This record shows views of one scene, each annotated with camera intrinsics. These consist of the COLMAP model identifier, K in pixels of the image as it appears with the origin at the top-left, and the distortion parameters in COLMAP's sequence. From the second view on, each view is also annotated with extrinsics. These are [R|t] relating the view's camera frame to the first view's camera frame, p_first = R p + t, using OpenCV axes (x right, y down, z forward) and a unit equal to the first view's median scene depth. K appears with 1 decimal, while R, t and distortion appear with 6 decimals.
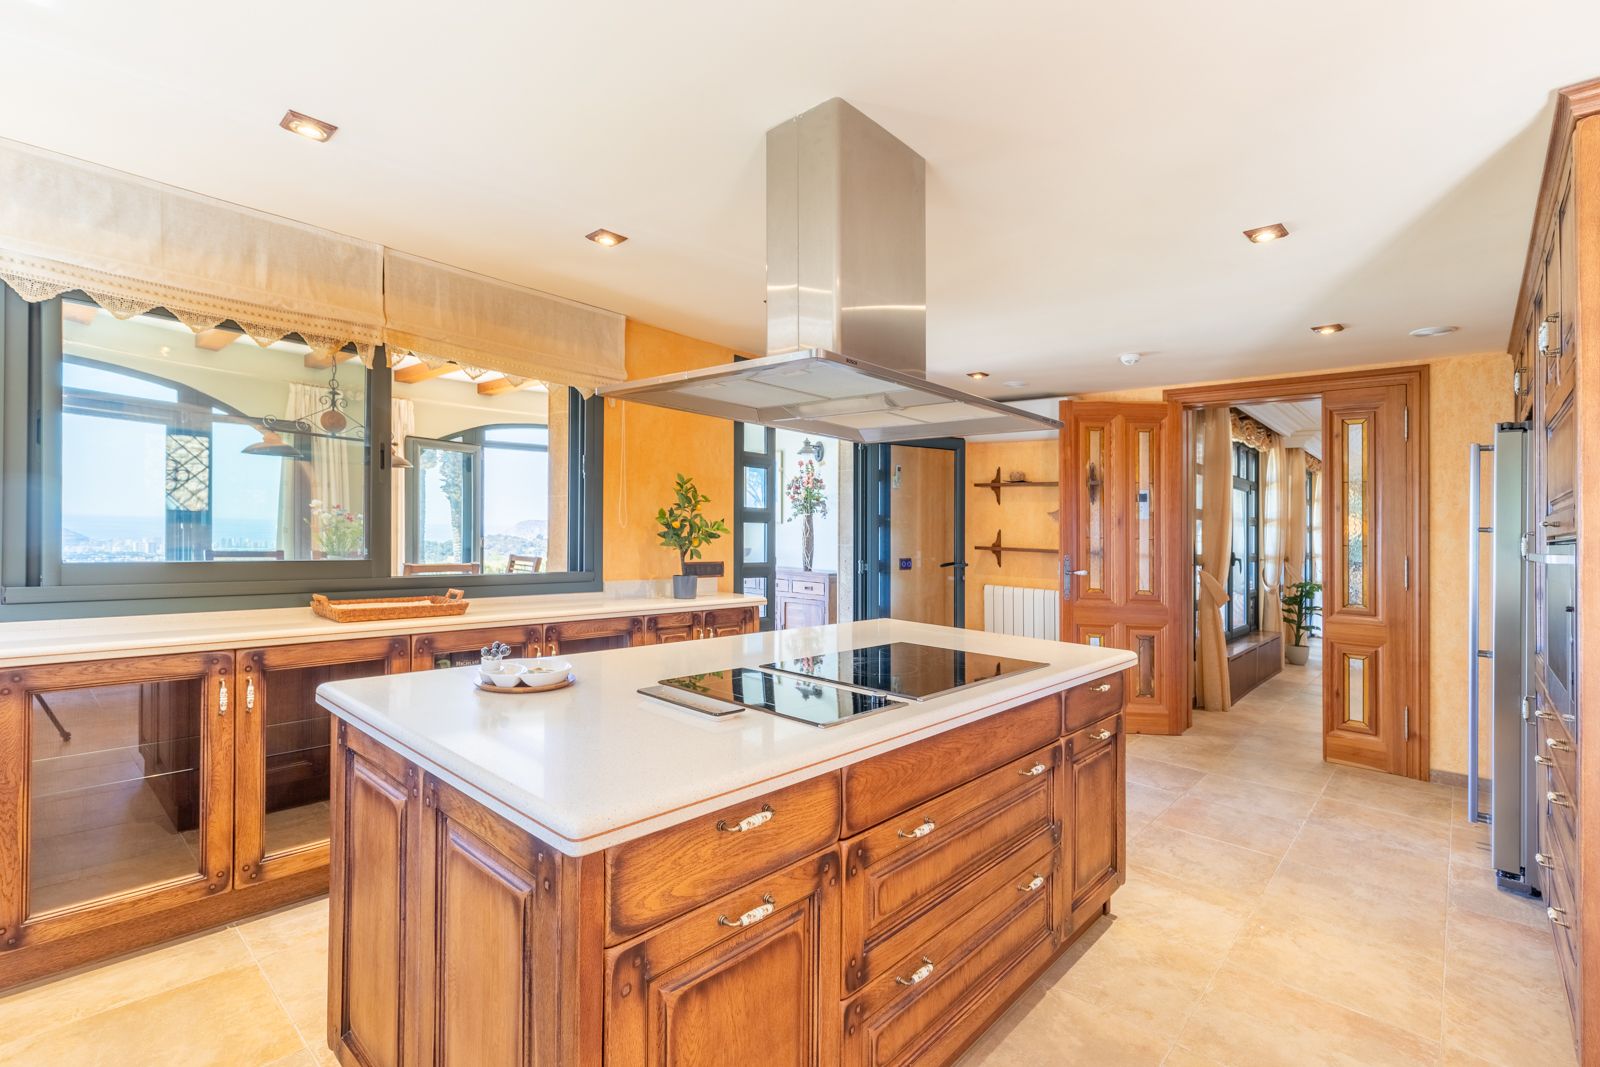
lens RADIAL K [[732.0, 0, 799.7], [0, 732.0, 541.3], [0, 0, 1]] dist [0.008473, -0.000212]
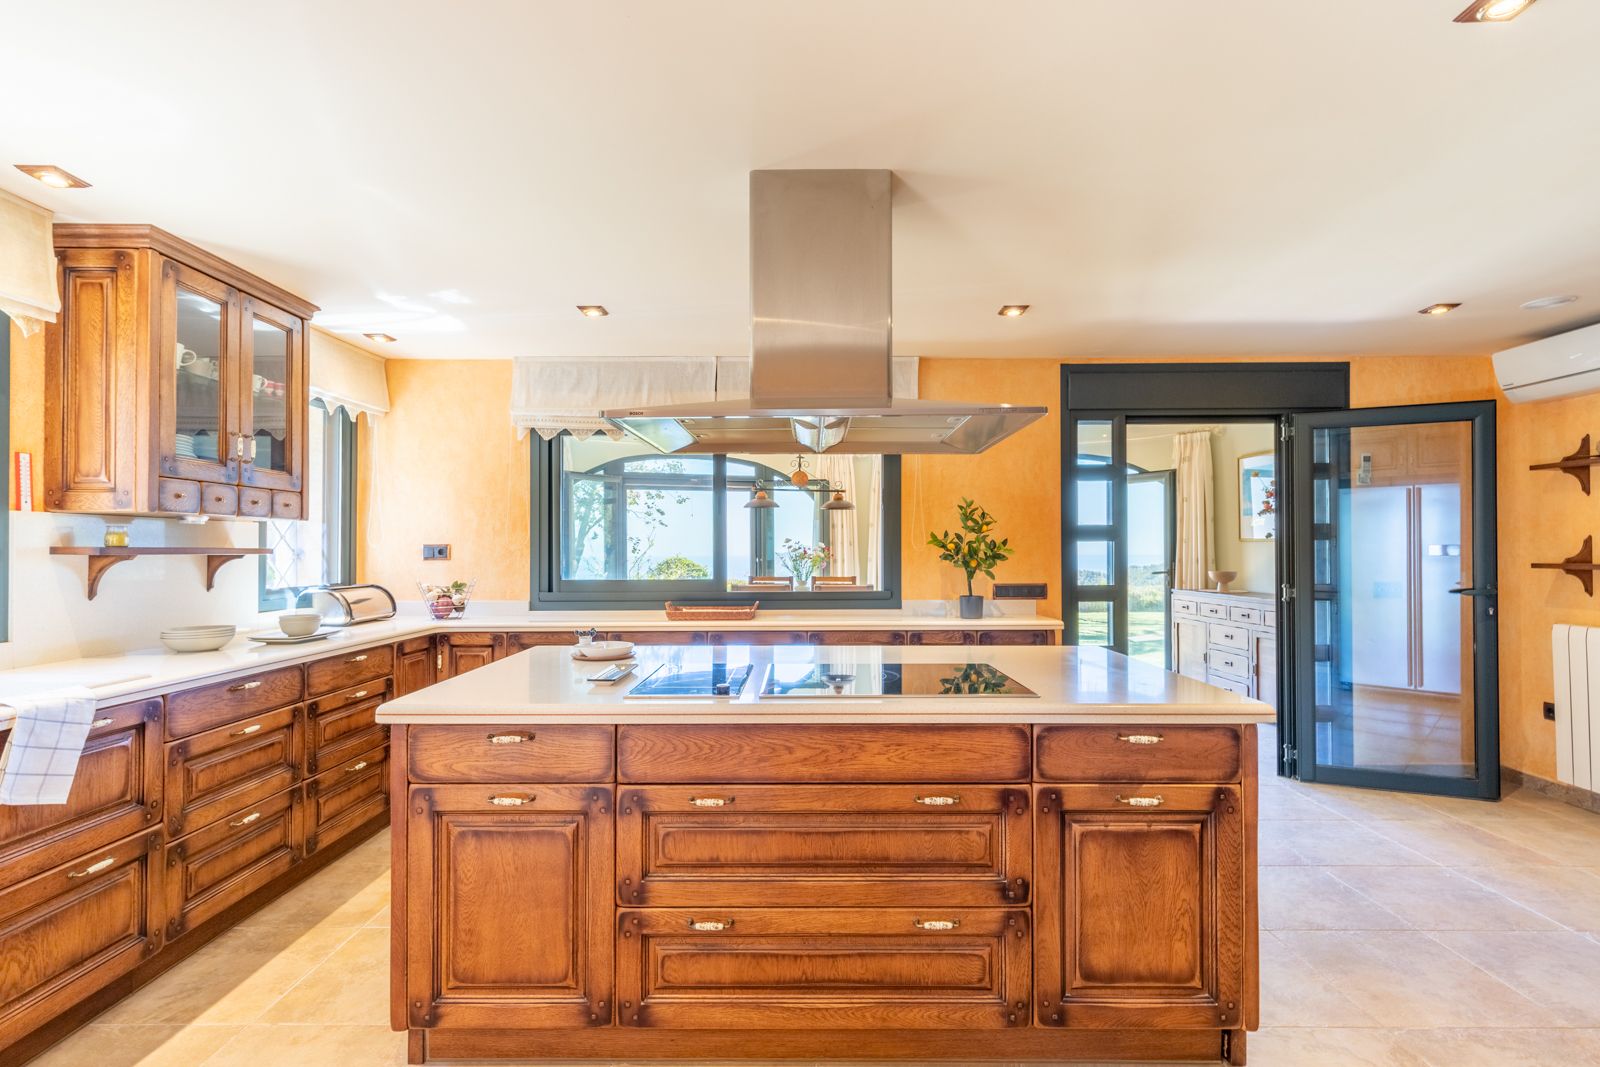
lens RADIAL K [[732.0, 0, 785.3], [0, 732.0, 568.7], [0, 0, 1]] dist [0.008473, -0.000212]
pose [[0.665216, -0.013597, -0.746527, 0.650002], [0.011433, 0.999902, -0.008024, 0.020886], [0.746563, -0.003198, 0.665307, 0.187540]]
